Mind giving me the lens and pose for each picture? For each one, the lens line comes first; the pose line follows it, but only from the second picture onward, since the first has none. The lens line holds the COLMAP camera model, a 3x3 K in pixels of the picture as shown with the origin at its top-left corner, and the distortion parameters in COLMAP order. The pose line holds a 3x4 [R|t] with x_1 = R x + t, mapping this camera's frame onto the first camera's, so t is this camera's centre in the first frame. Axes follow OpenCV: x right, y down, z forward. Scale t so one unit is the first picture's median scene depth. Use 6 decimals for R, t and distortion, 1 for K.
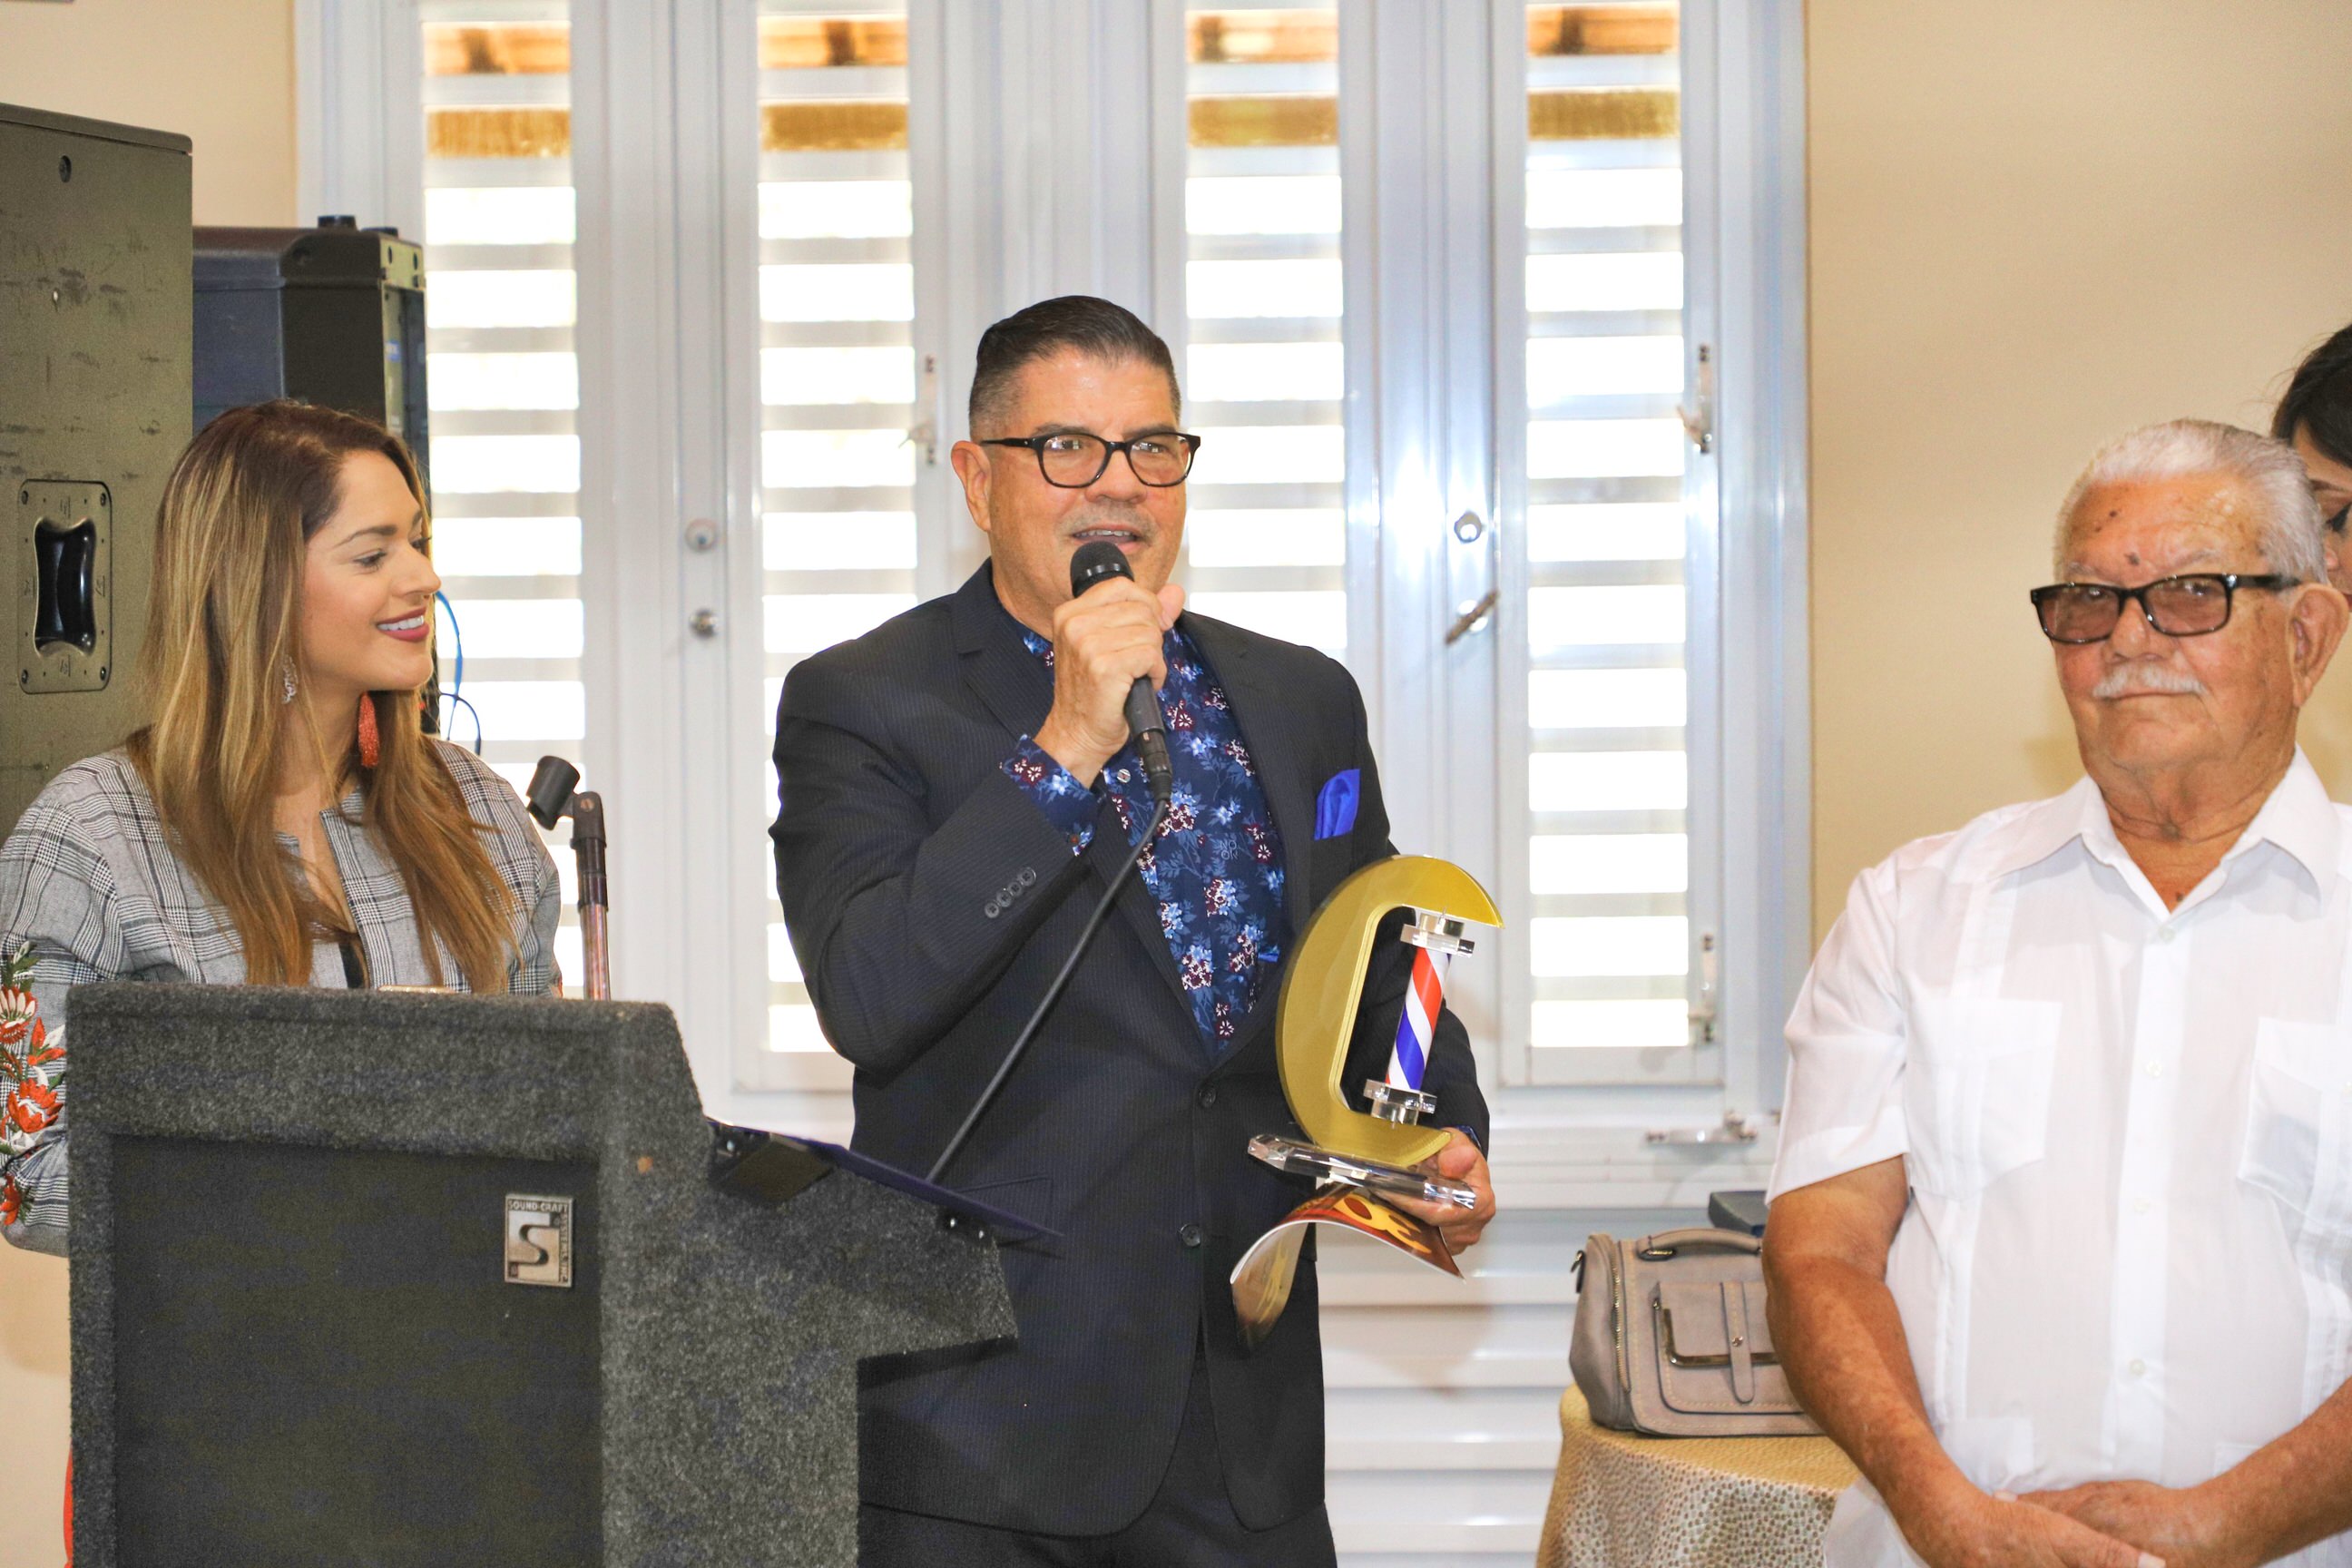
lens RADIAL K [[5657.8, 0, 1176.0], [0, 5657.8, 784.0], [0, 0, 1]] dist [-0.007943, -0.127650]
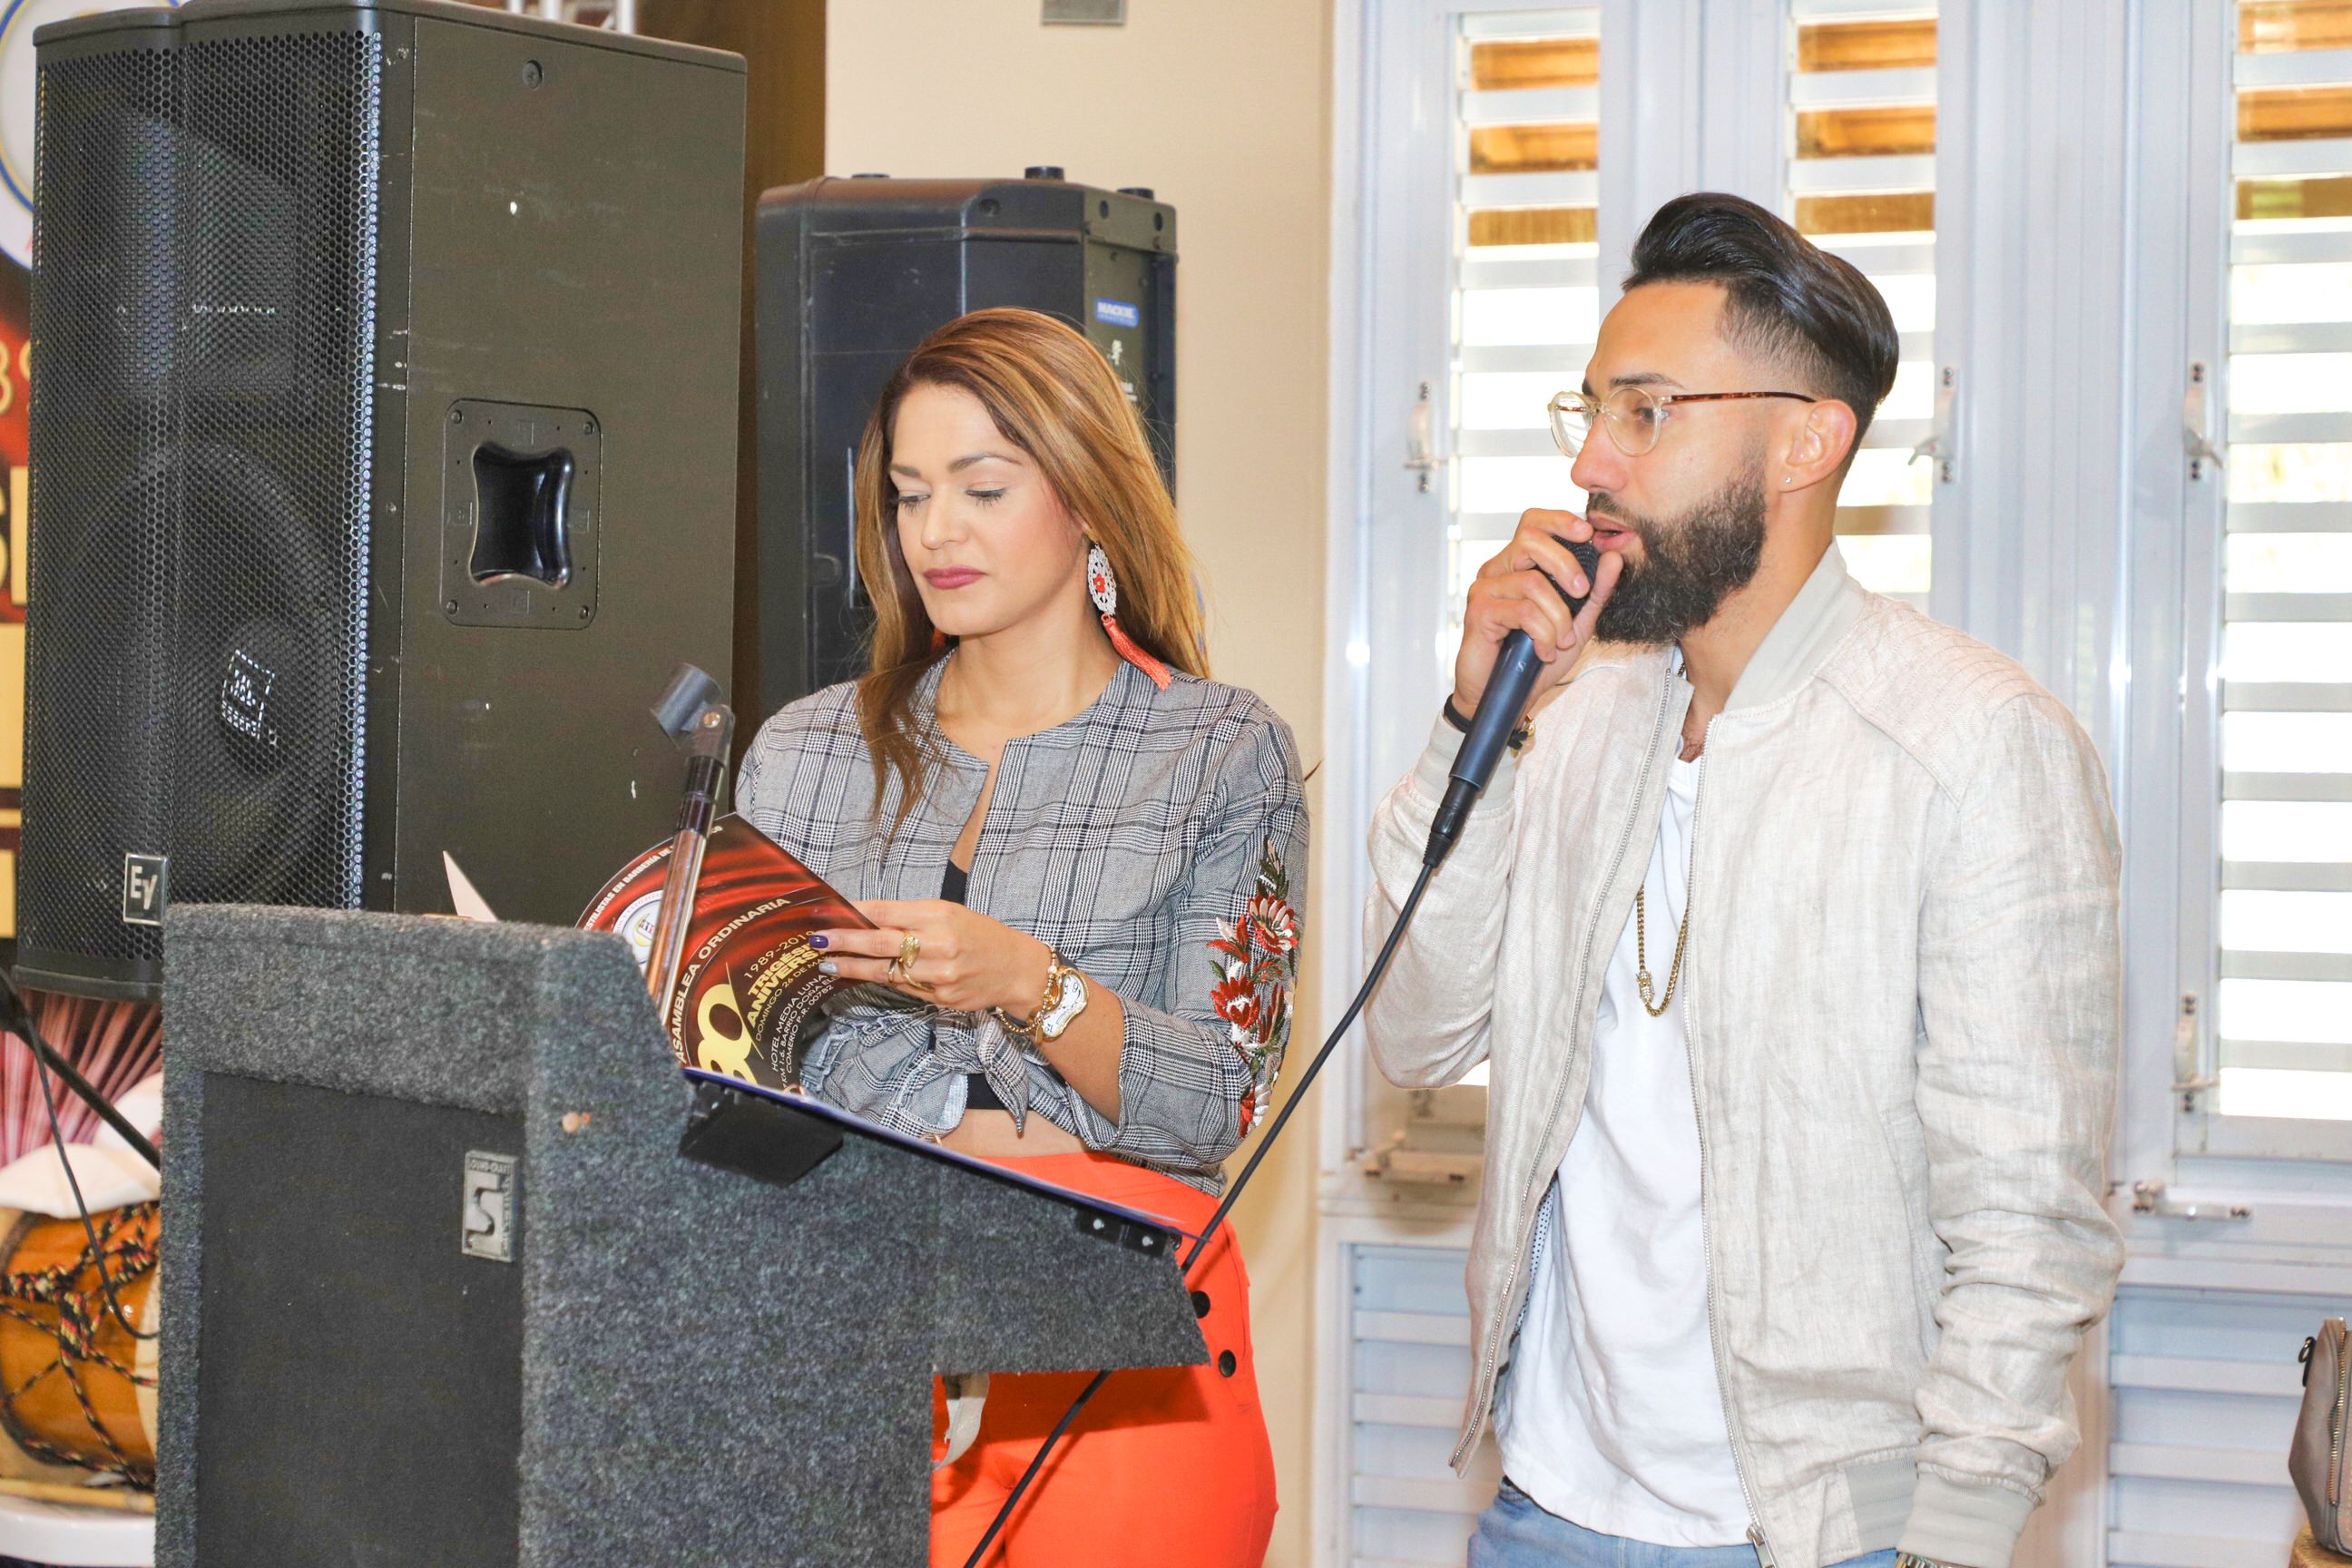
lens RADIAL K [[4831.2, 0, 1175.4], [0, 4831.2, 917.9], [0, 0, 1]] dist [0.013255, 0.190806]
pose [[0.925084, 0.032185, -0.378397, 0.255021], [-0.033073, 0.999444, 0.004152, 0.030149], [0.378320, 0.008674, 0.925634, 0.356959]]
